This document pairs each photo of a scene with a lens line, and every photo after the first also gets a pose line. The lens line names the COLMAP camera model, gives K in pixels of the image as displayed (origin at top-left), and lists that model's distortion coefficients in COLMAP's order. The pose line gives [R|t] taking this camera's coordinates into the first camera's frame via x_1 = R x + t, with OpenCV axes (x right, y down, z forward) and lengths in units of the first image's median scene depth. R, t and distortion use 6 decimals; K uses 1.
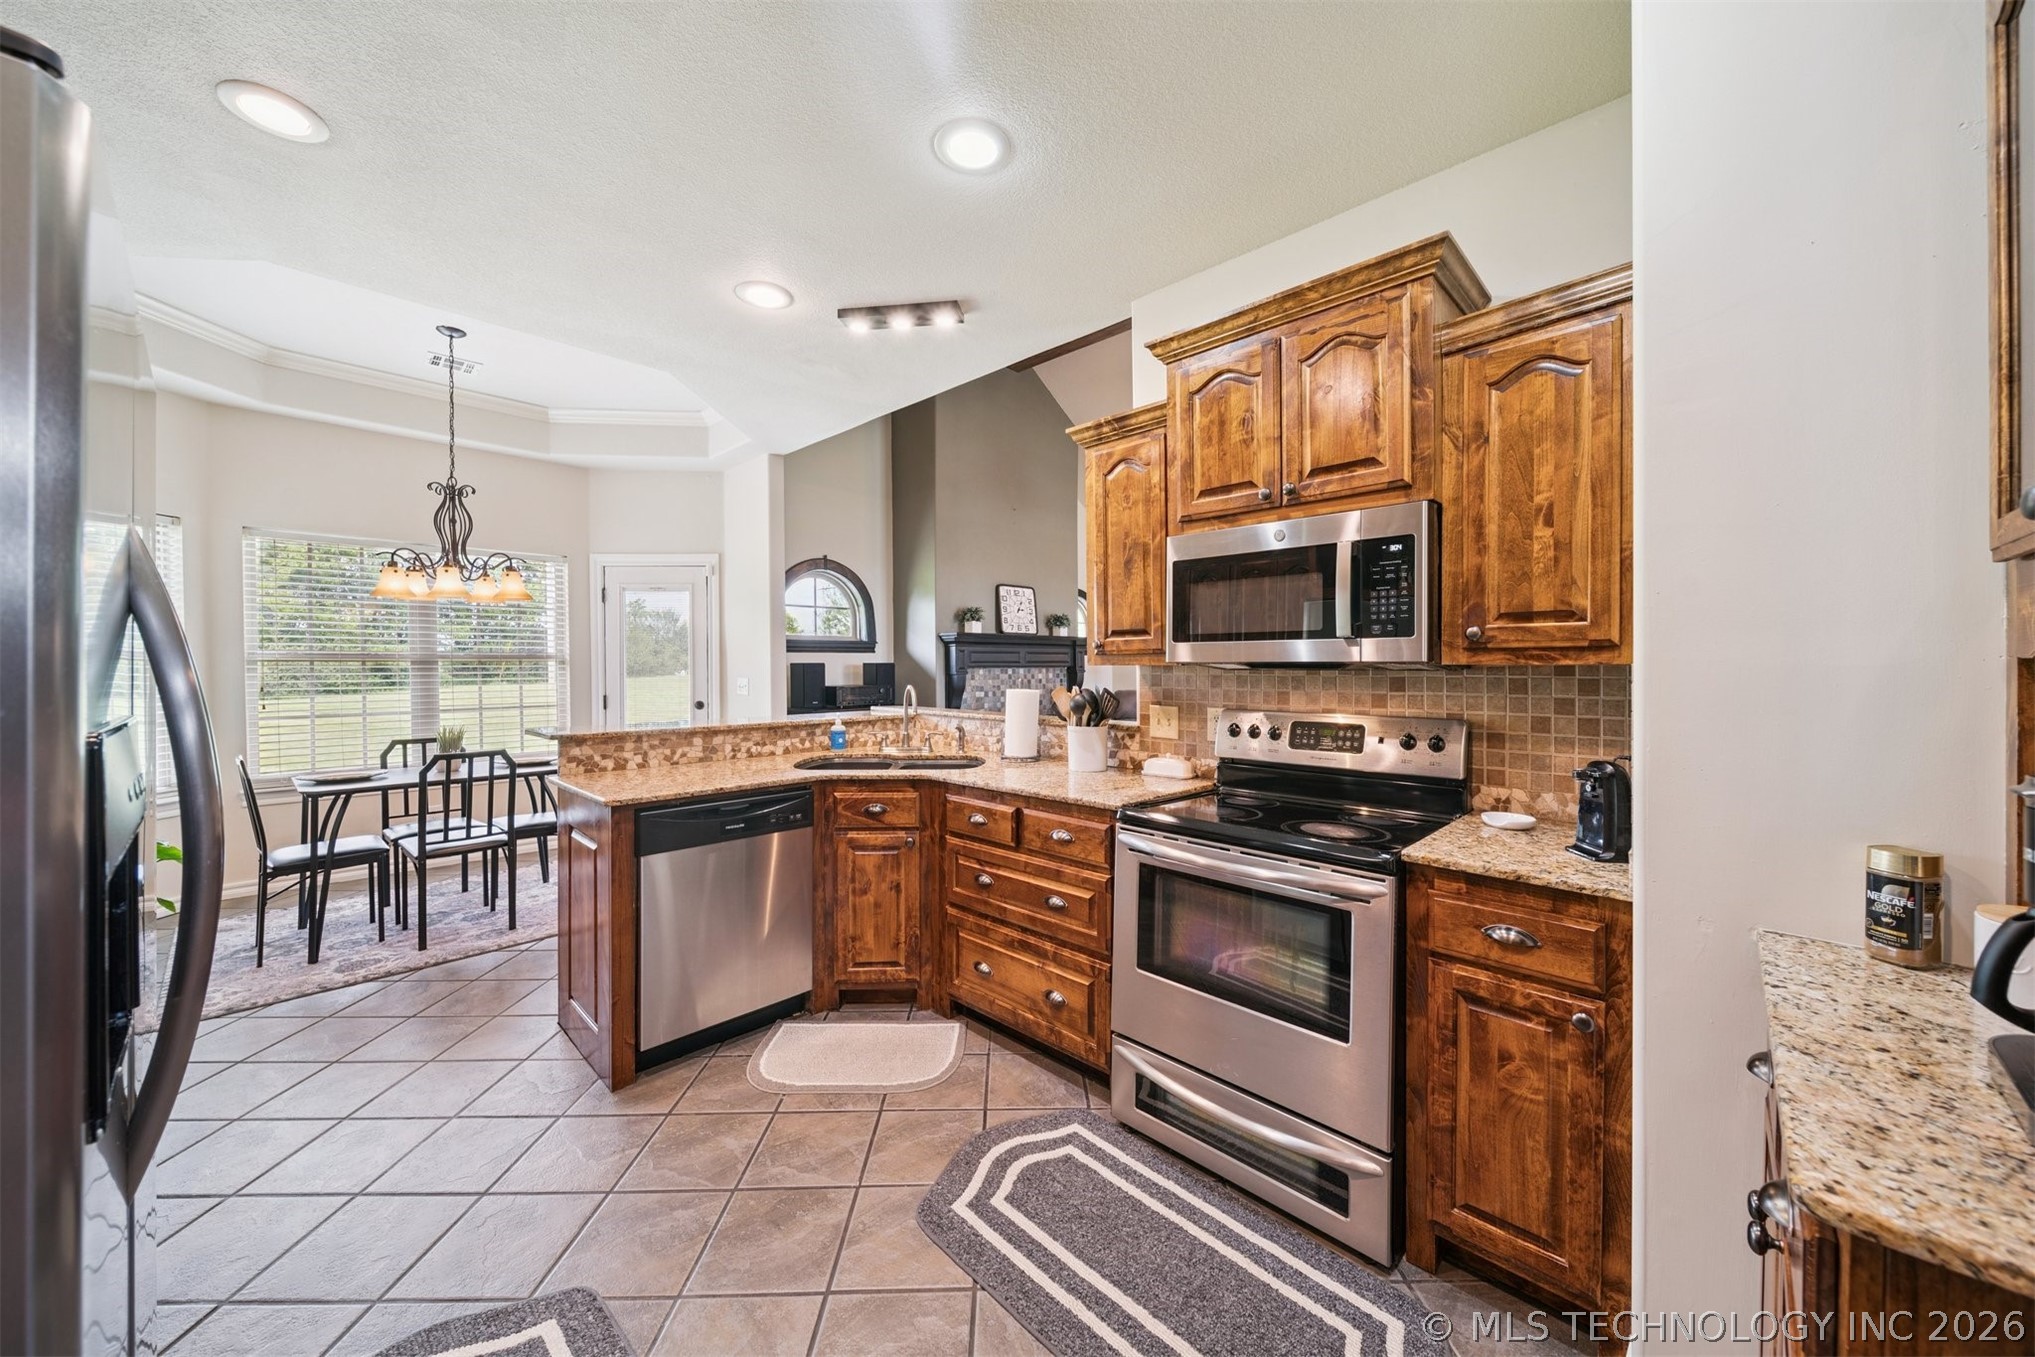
lens RADIAL K [[725.6, 0, 1024.9], [0, 725.6, 661.8], [0, 0, 1]] dist [0.001478, 0.000115]
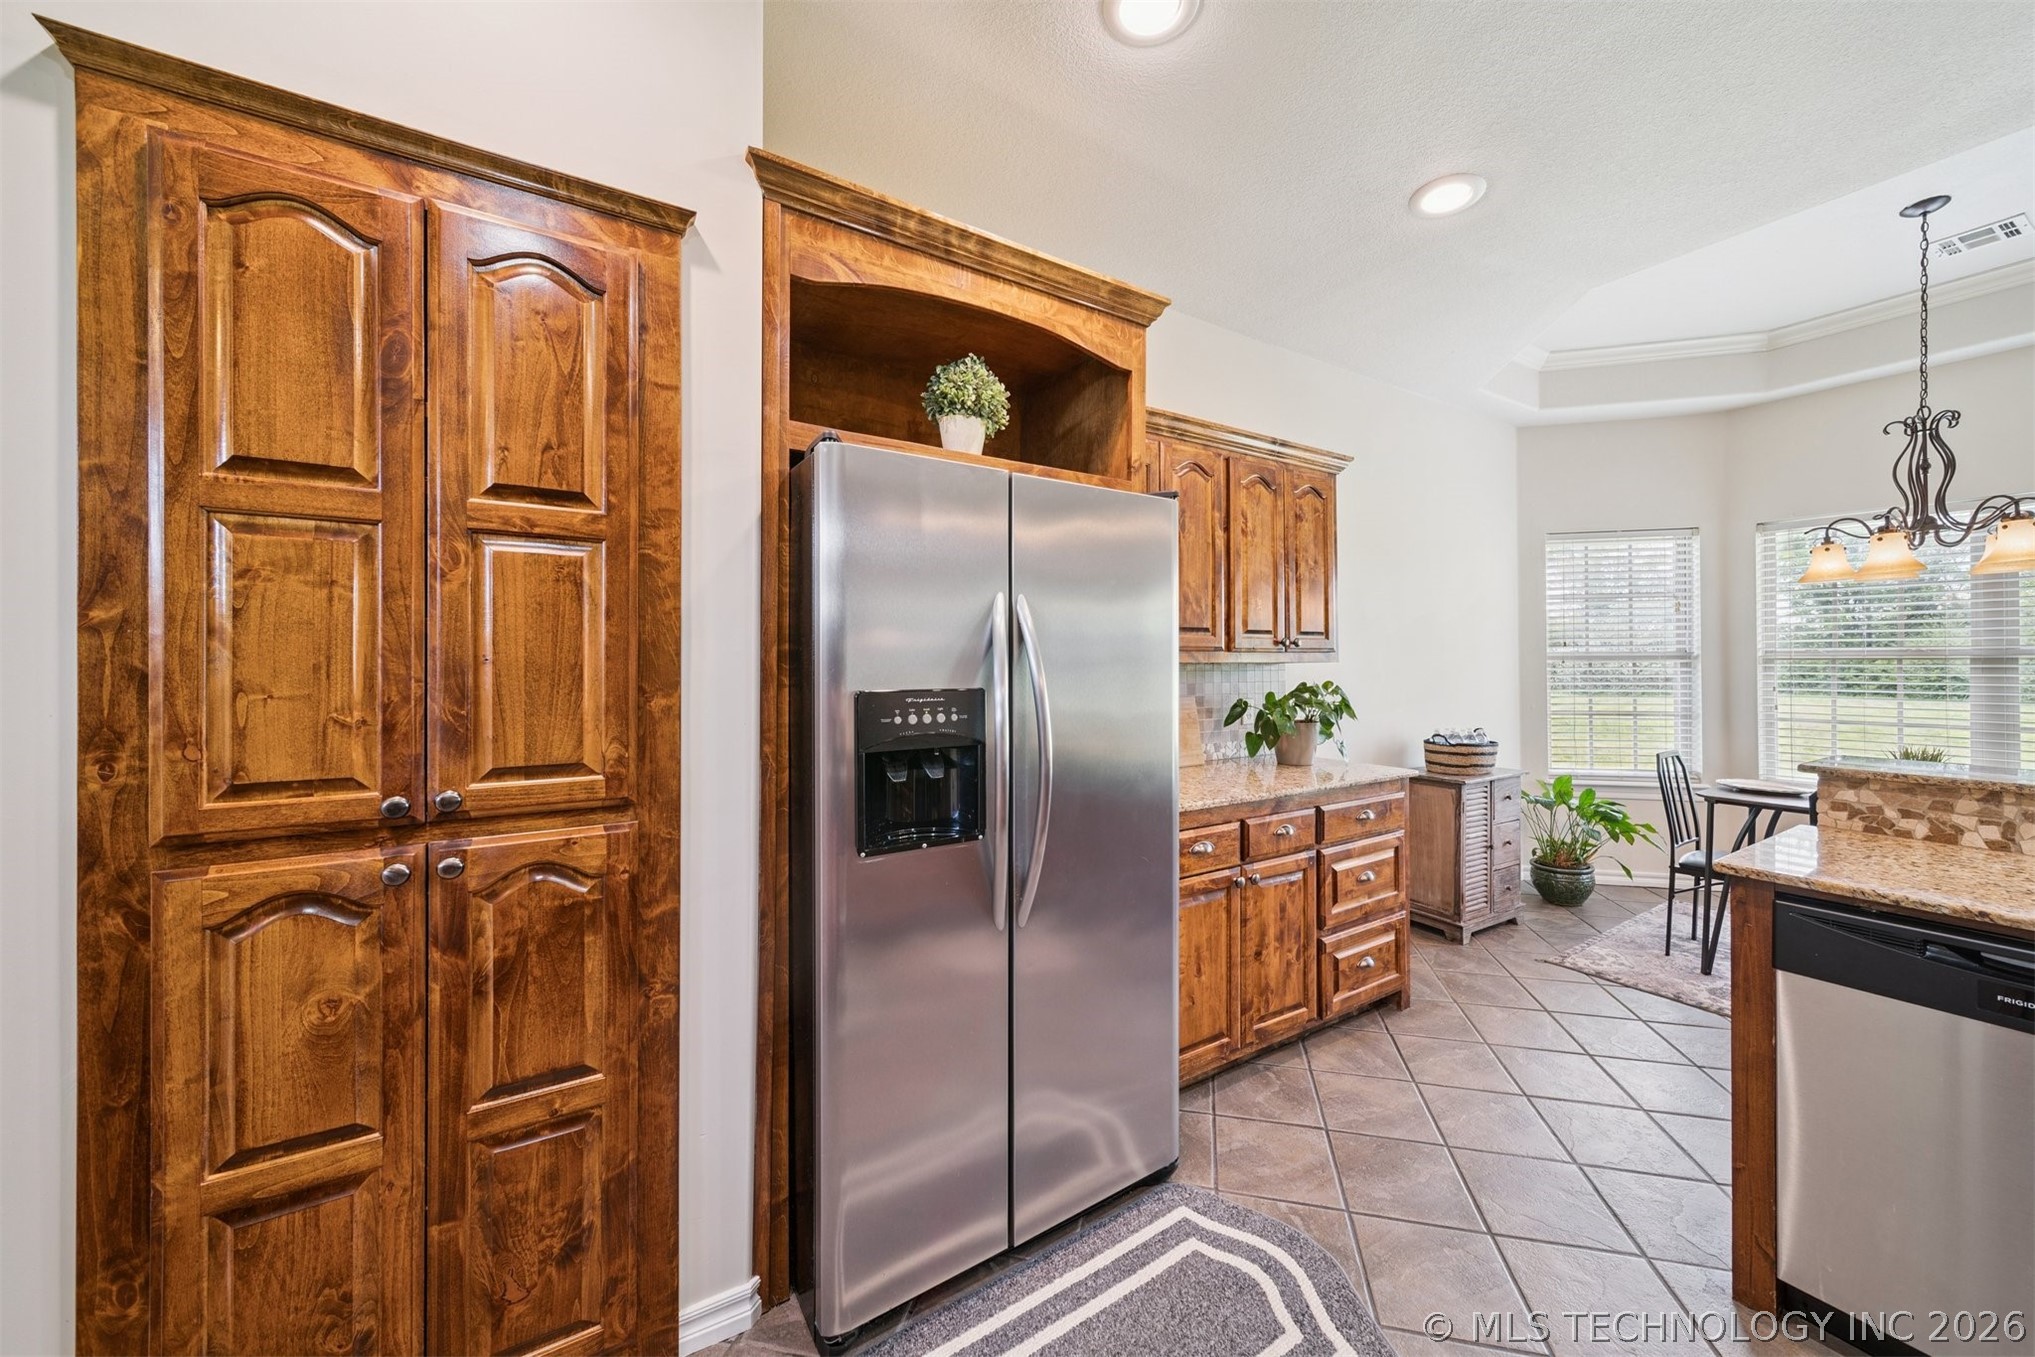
lens RADIAL K [[732.8, 0, 1035.2], [0, 732.8, 664.8], [0, 0, 1]] dist [0.000899, 0.000006]
pose [[-0.243048, 0.003352, -0.970009, 0.188080], [0.002904, 0.999992, 0.002728, 0.000690], [0.970010, -0.002154, -0.243055, 0.406044]]
